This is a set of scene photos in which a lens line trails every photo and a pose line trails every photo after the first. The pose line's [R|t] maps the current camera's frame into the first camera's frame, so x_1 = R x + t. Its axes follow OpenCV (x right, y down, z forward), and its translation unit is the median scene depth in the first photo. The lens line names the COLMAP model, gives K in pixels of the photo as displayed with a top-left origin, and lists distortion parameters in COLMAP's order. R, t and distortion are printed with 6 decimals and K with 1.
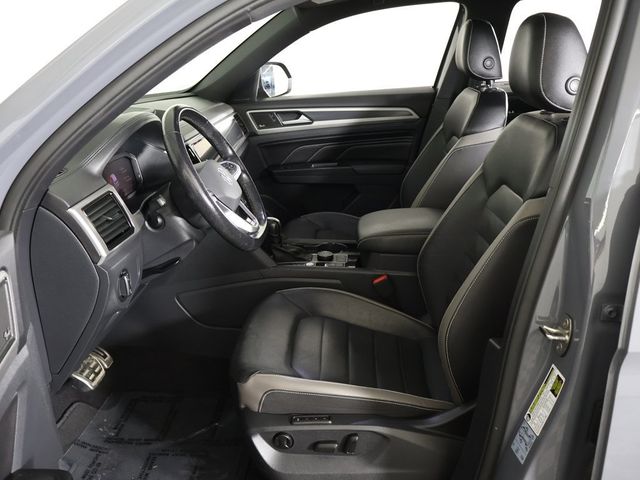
lens RADIAL K [[647.1, 0, 320.0], [0, 647.1, 240.0], [0, 0, 1]] dist [-0.011859, -0.009225]
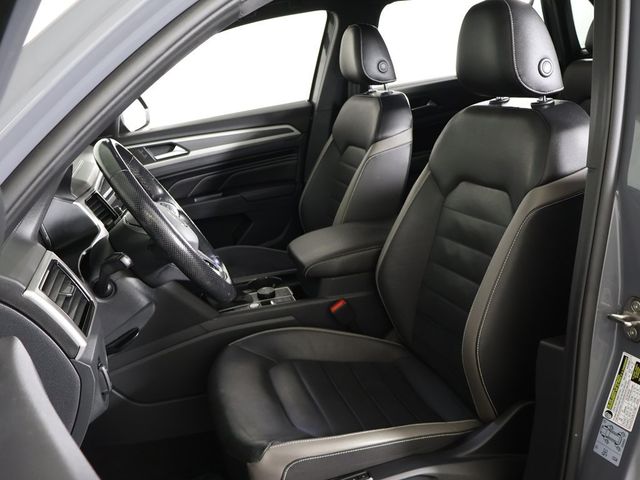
lens RADIAL K [[633.7, 0, 320.0], [0, 633.7, 240.0], [0, 0, 1]] dist [-0.011723, 0.013553]
pose [[0.933297, -0.169898, 0.316372, -0.184062], [0.183155, 0.983006, -0.012414, -0.022346], [-0.308887, 0.069531, 0.948554, 0.144023]]
